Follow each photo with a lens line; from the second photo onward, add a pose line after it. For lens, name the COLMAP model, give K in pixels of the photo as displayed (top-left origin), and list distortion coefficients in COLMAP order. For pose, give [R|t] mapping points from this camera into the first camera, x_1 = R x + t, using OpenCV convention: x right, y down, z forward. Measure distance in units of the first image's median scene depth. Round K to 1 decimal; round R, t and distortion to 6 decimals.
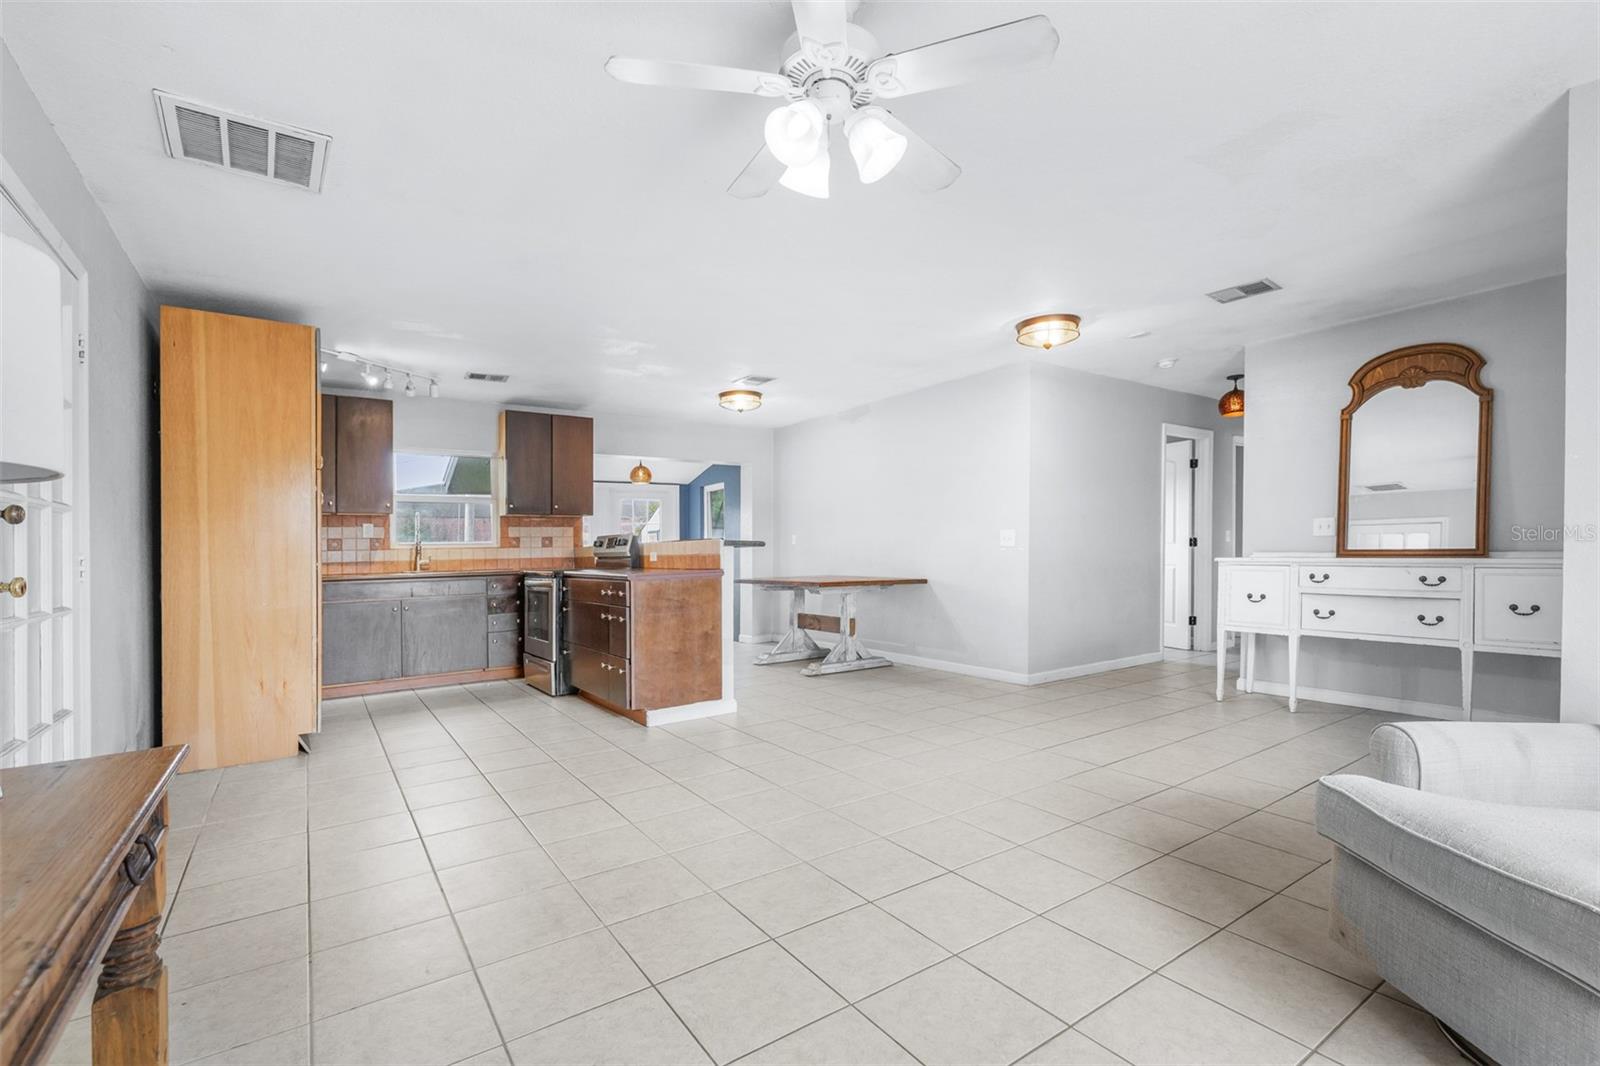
lens RADIAL K [[707.5, 0, 812.1], [0, 707.5, 546.0], [0, 0, 1]] dist [0.000847, 0.000076]
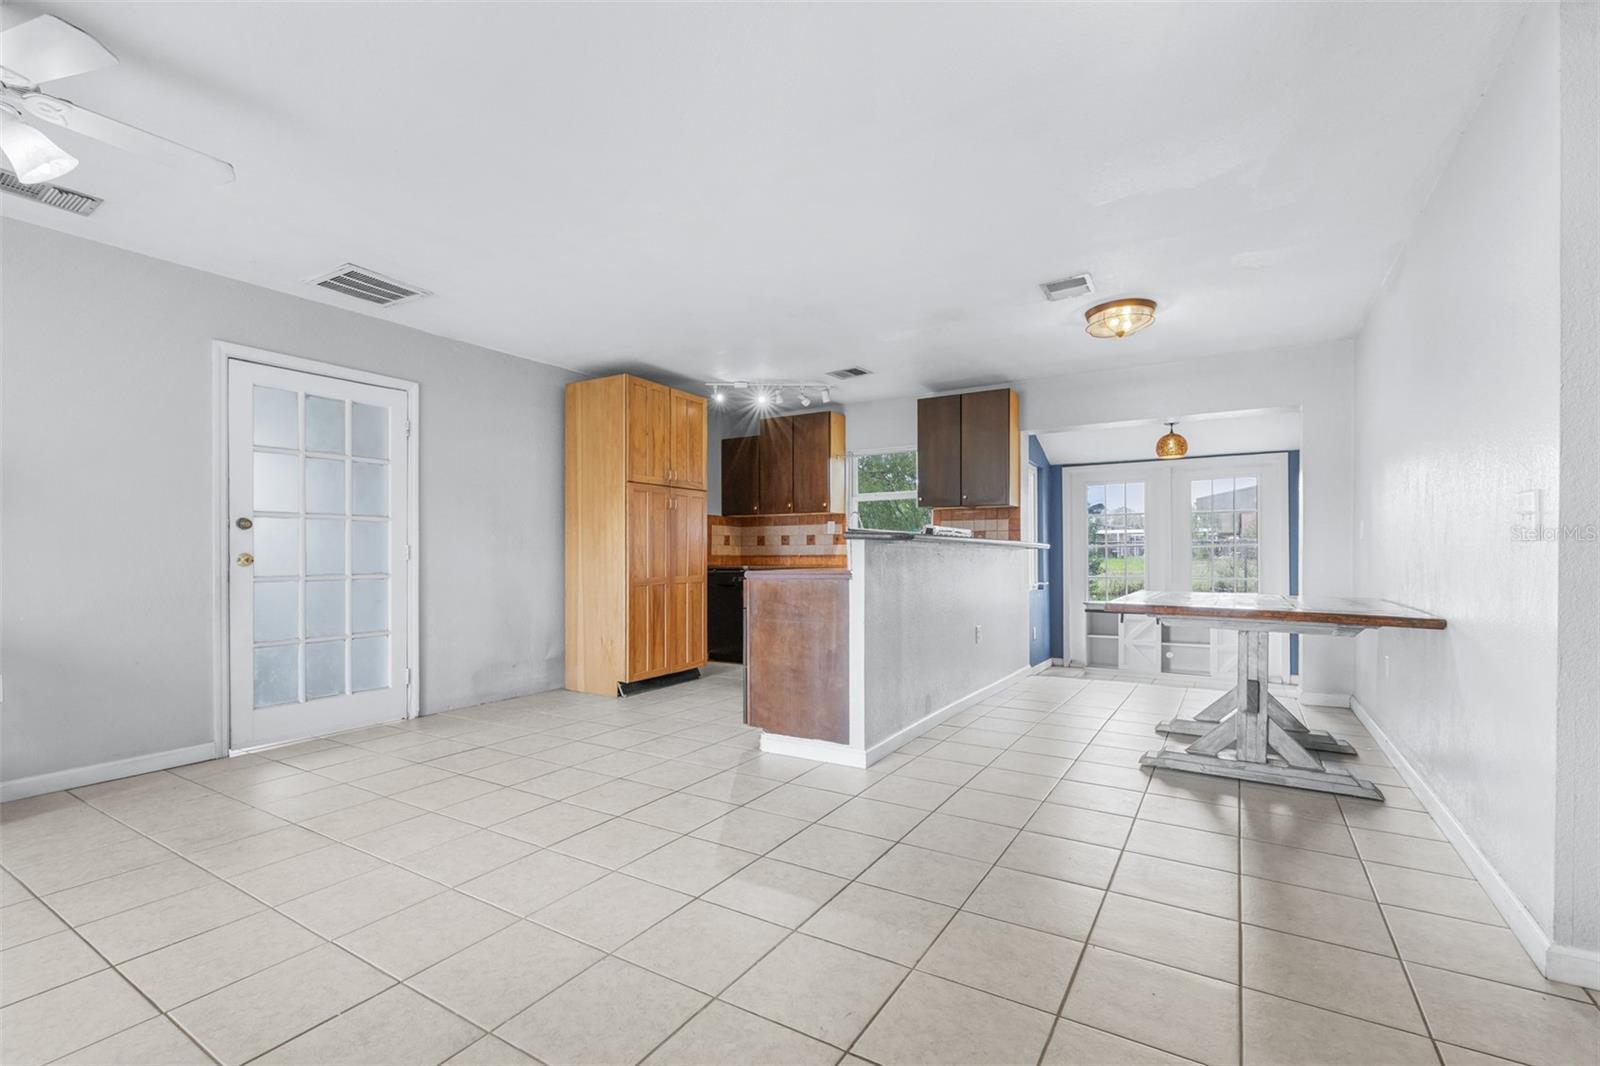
lens RADIAL K [[707.5, 0, 812.1], [0, 707.5, 546.0], [0, 0, 1]] dist [0.000847, 0.000076]
pose [[0.394216, 0.005439, -0.919002, 0.418553], [-0.001494, 0.999985, 0.005277, 0.002009], [0.919017, -0.000707, 0.394218, 0.516596]]
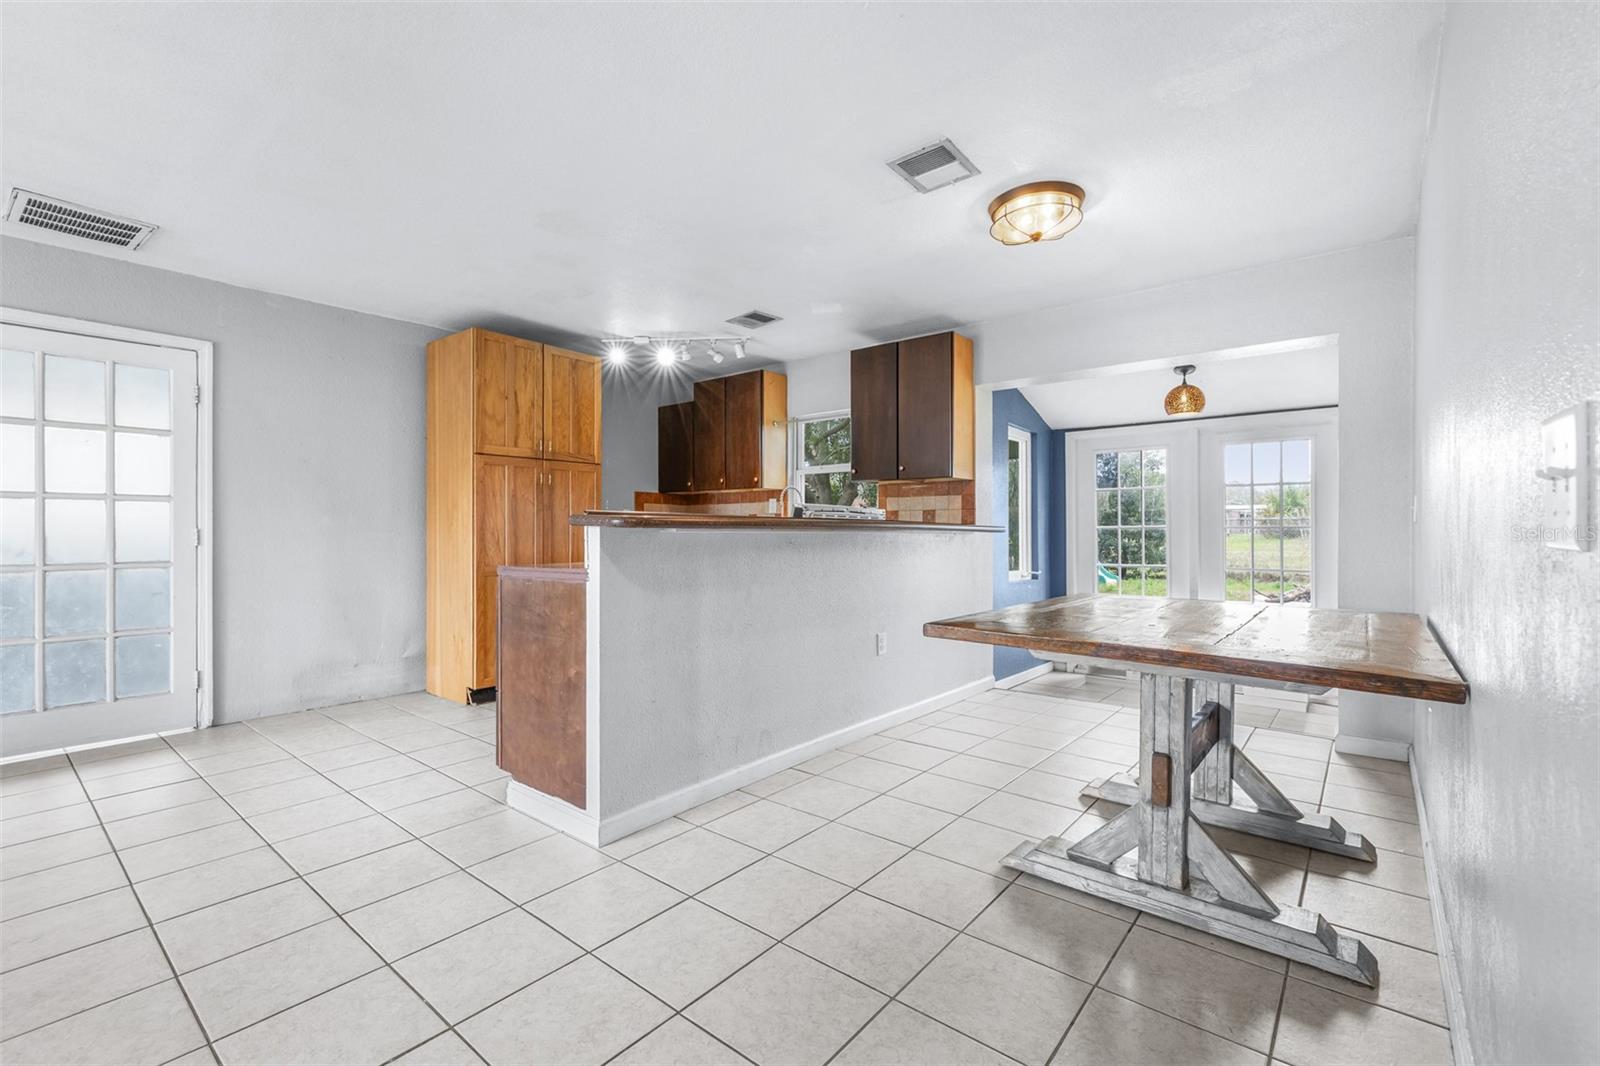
lens RADIAL K [[697.0, 0, 809.1], [0, 697.0, 523.3], [0, 0, 1]] dist [0.002100, 0.000001]
pose [[0.264533, 0.006872, -0.964352, 0.329437], [-0.001285, 0.999976, 0.006774, -0.004331], [0.964376, -0.000553, 0.264535, 0.789412]]
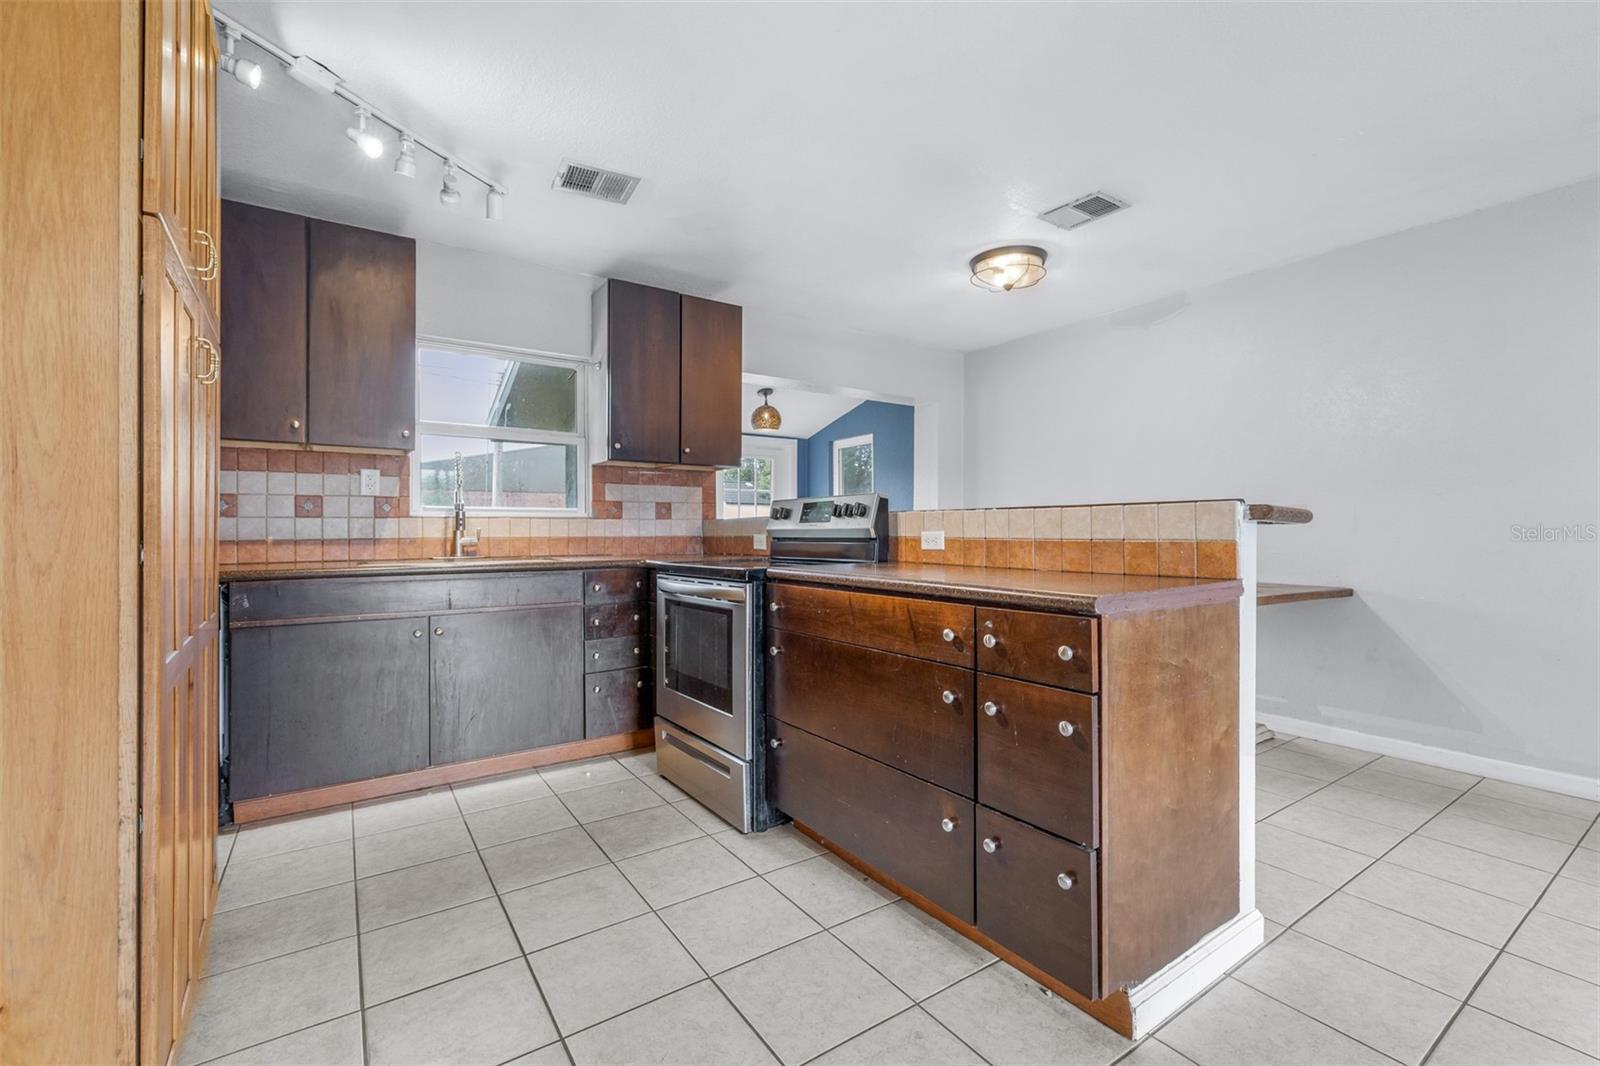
lens RADIAL K [[674.1, 0, 789.9], [0, 674.1, 537.6], [0, 0, 1]] dist [0.001171, 0.000126]
pose [[0.999383, 0.018118, -0.030088, -0.282478], [-0.017581, 0.999683, 0.018028, 0.005965], [0.030405, -0.017488, 0.999385, 0.481172]]
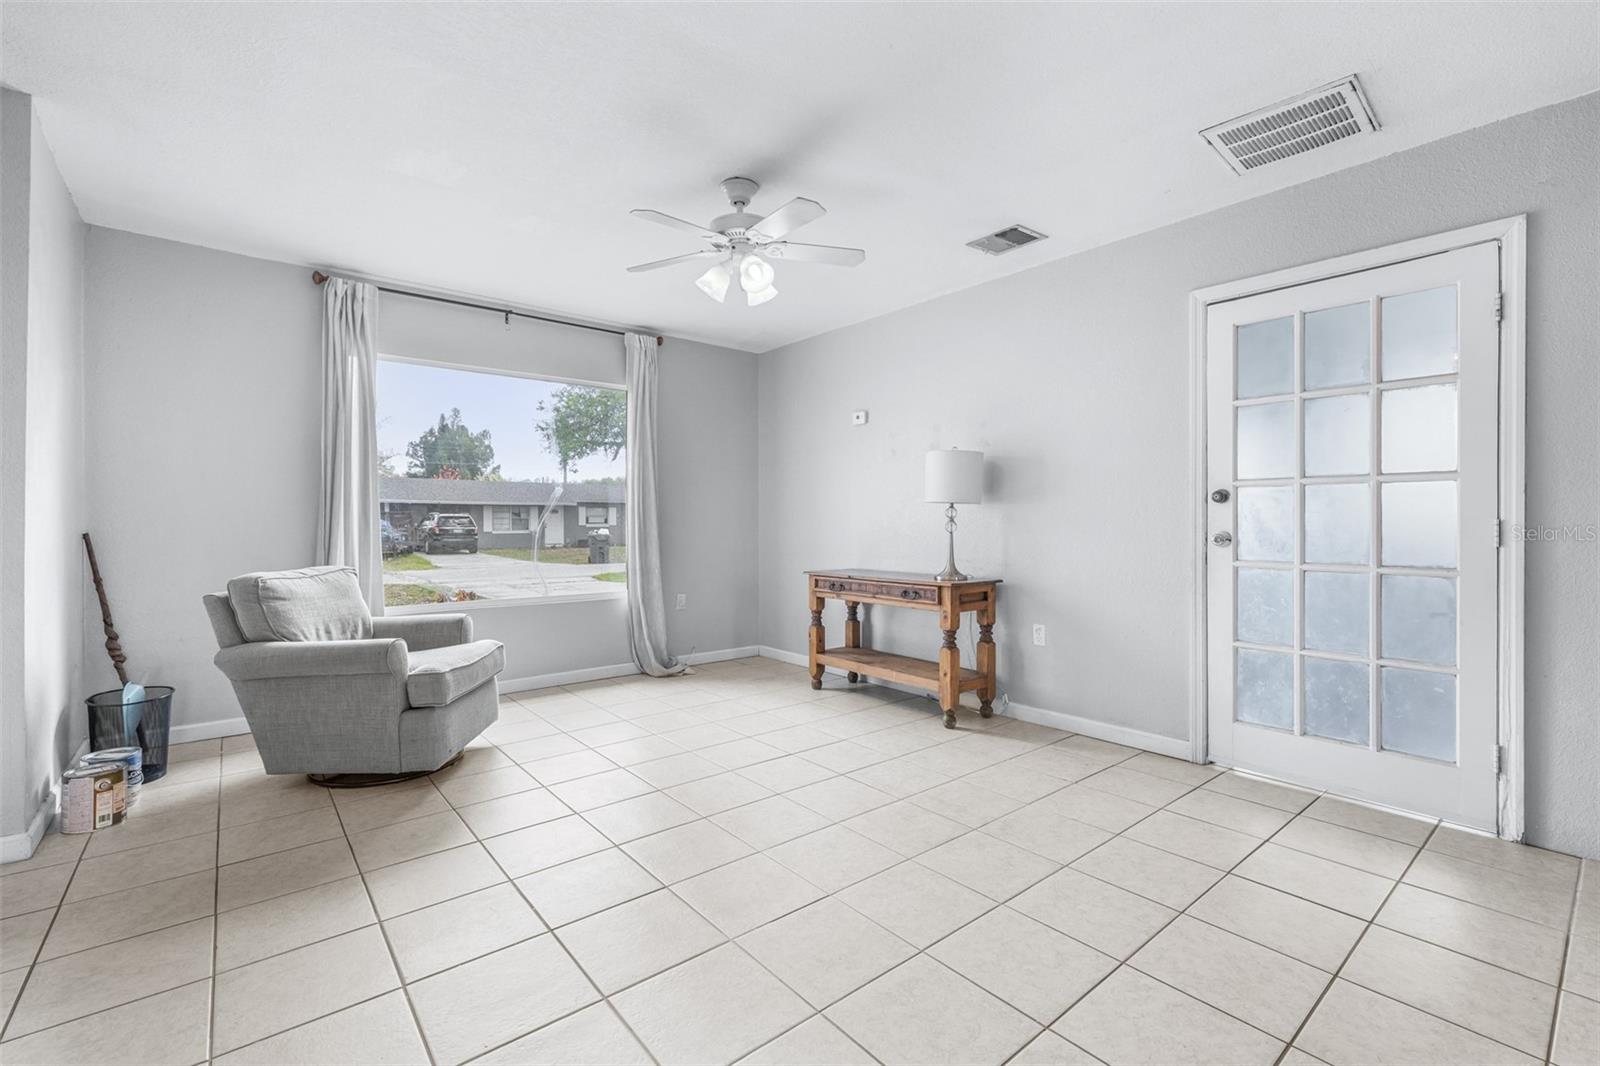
lens RADIAL K [[692.1, 0, 796.1], [0, 692.1, 526.7], [0, 0, 1]] dist [0.000467, 0.000221]
pose [[-0.997497, 0.014721, -0.069162, -0.000859], [0.014221, 0.999869, 0.007722, 0.000352], [0.069267, 0.006719, -0.997576, 0.790220]]
